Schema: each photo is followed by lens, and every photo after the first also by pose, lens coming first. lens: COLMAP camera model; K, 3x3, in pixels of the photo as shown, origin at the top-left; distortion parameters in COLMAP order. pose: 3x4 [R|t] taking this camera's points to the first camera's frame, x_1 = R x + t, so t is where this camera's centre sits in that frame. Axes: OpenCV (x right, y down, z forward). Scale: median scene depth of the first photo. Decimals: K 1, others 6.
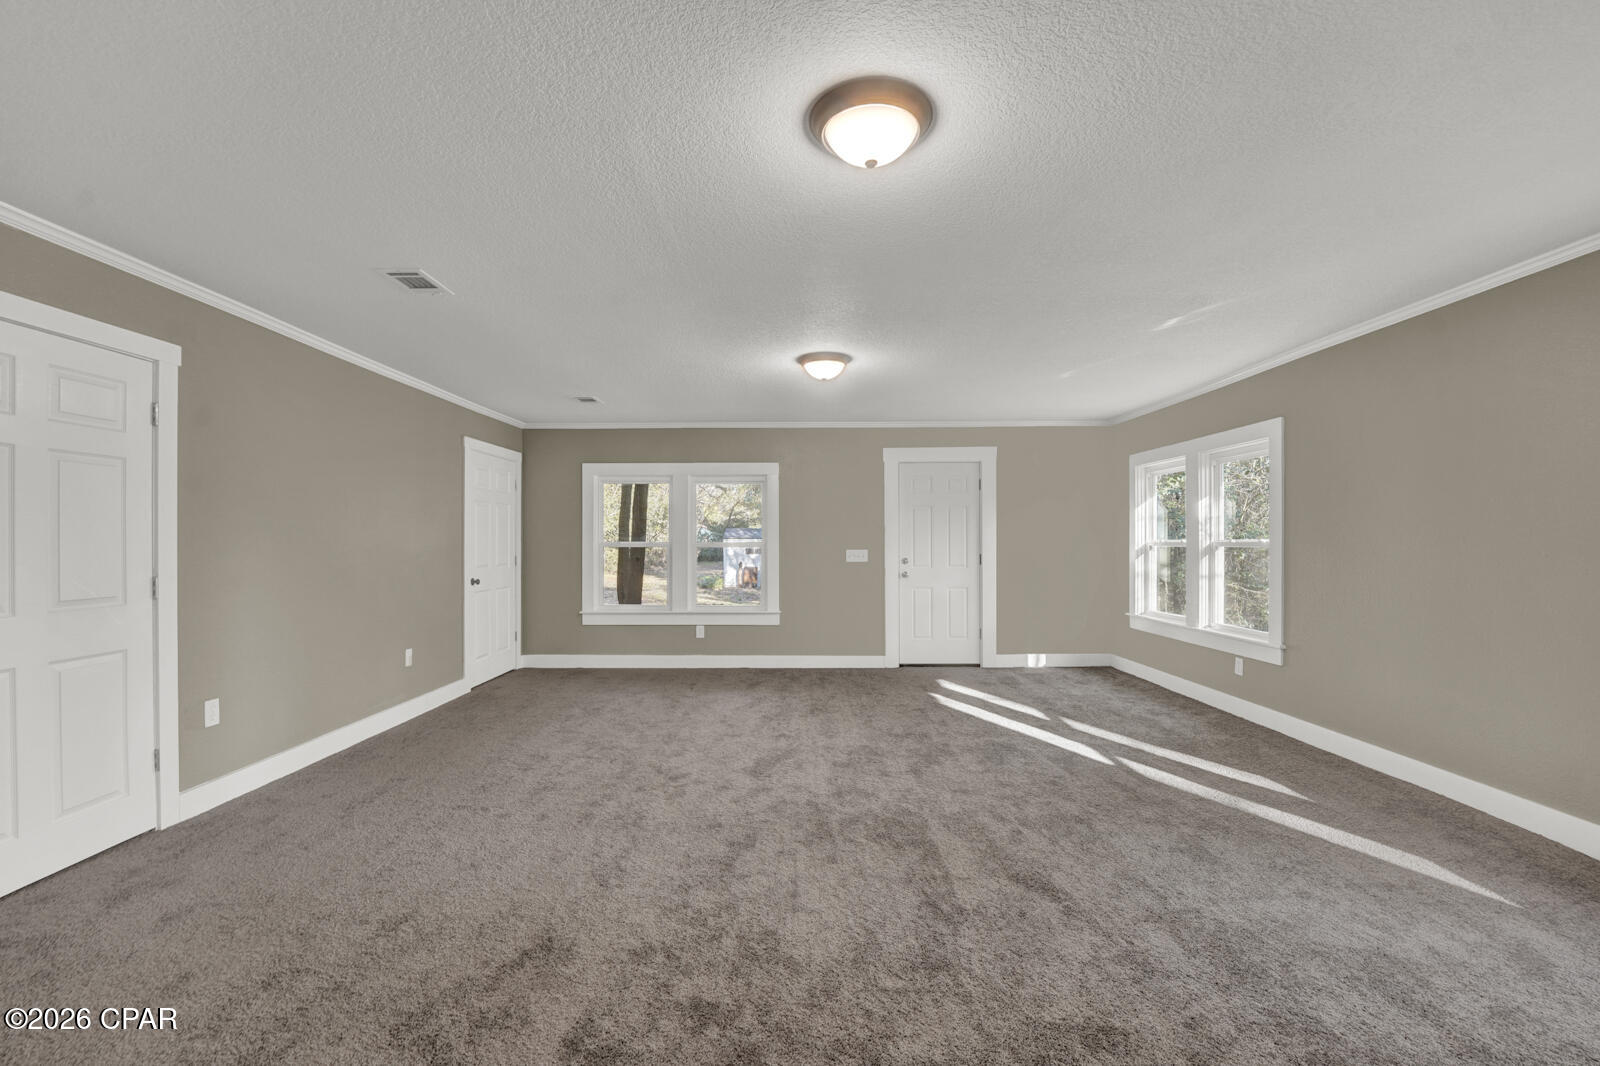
lens RADIAL K [[674.7, 0, 796.3], [0, 674.7, 541.4], [0, 0, 1]] dist [-0.025263, 0.002656]
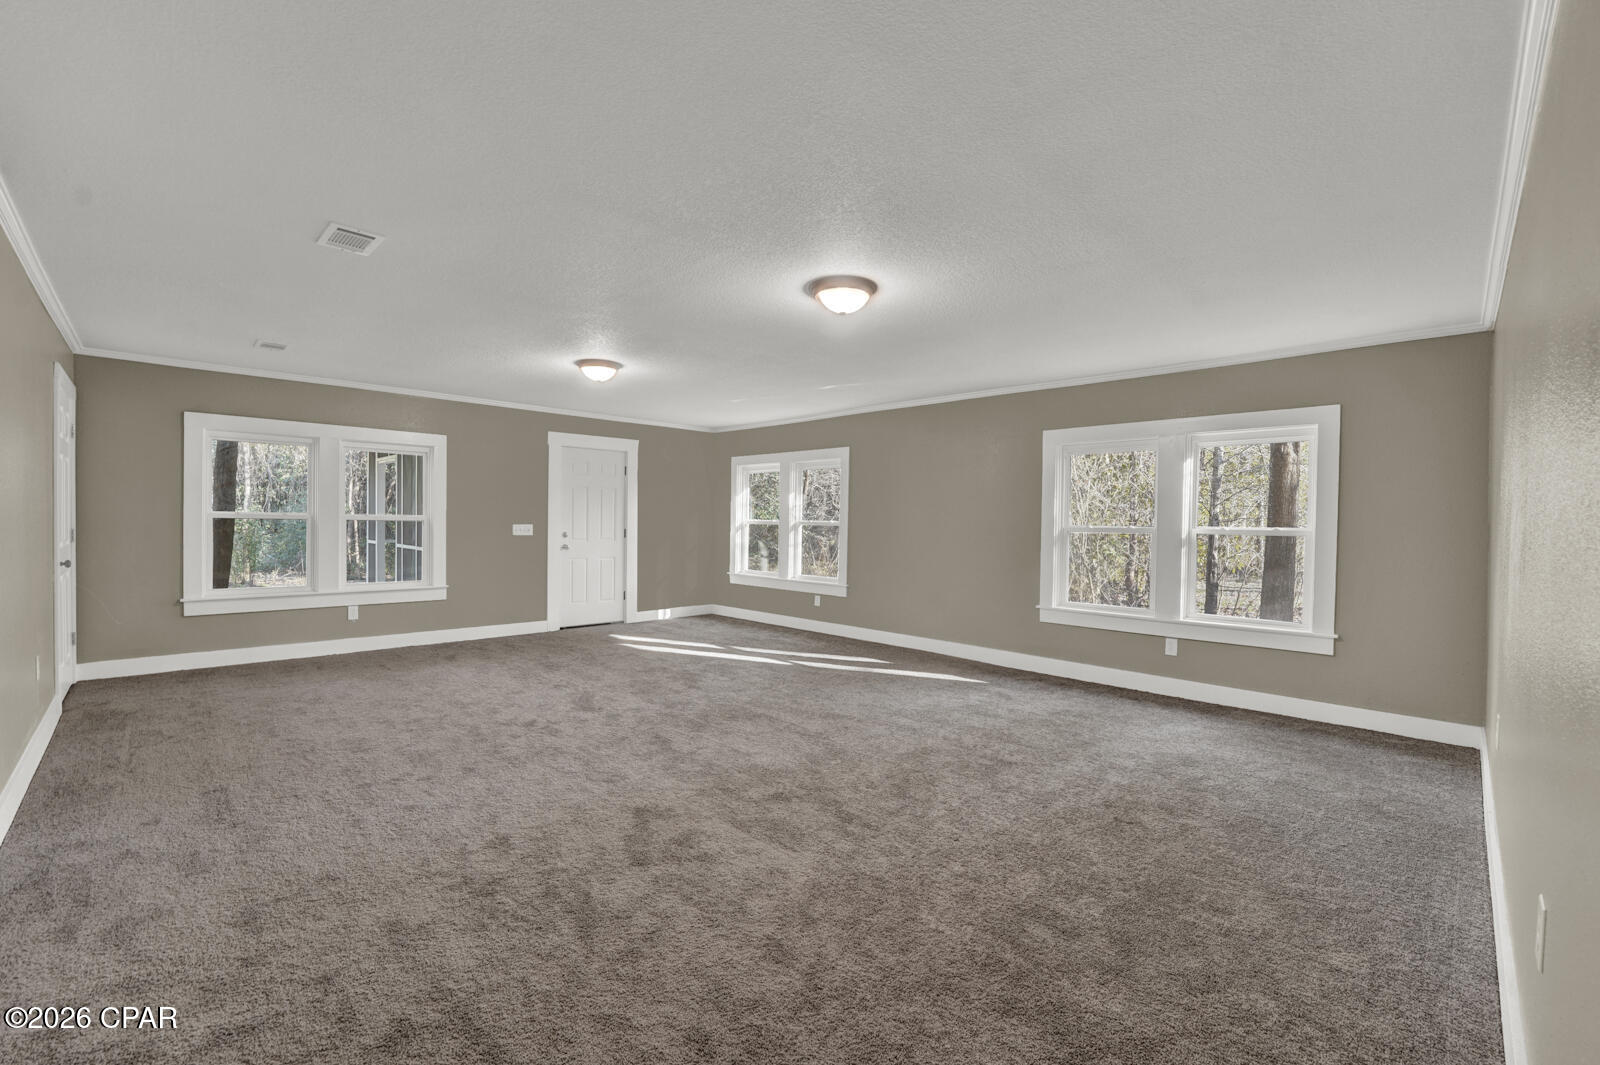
lens RADIAL K [[663.5, 0, 809.9], [0, 663.5, 529.1], [0, 0, 1]] dist [-0.023535, -0.001024]
pose [[0.698712, 0.004528, 0.715389, -0.472310], [-0.016404, 0.999818, 0.009693, 0.003015], [-0.715215, -0.018508, 0.698659, -0.079632]]
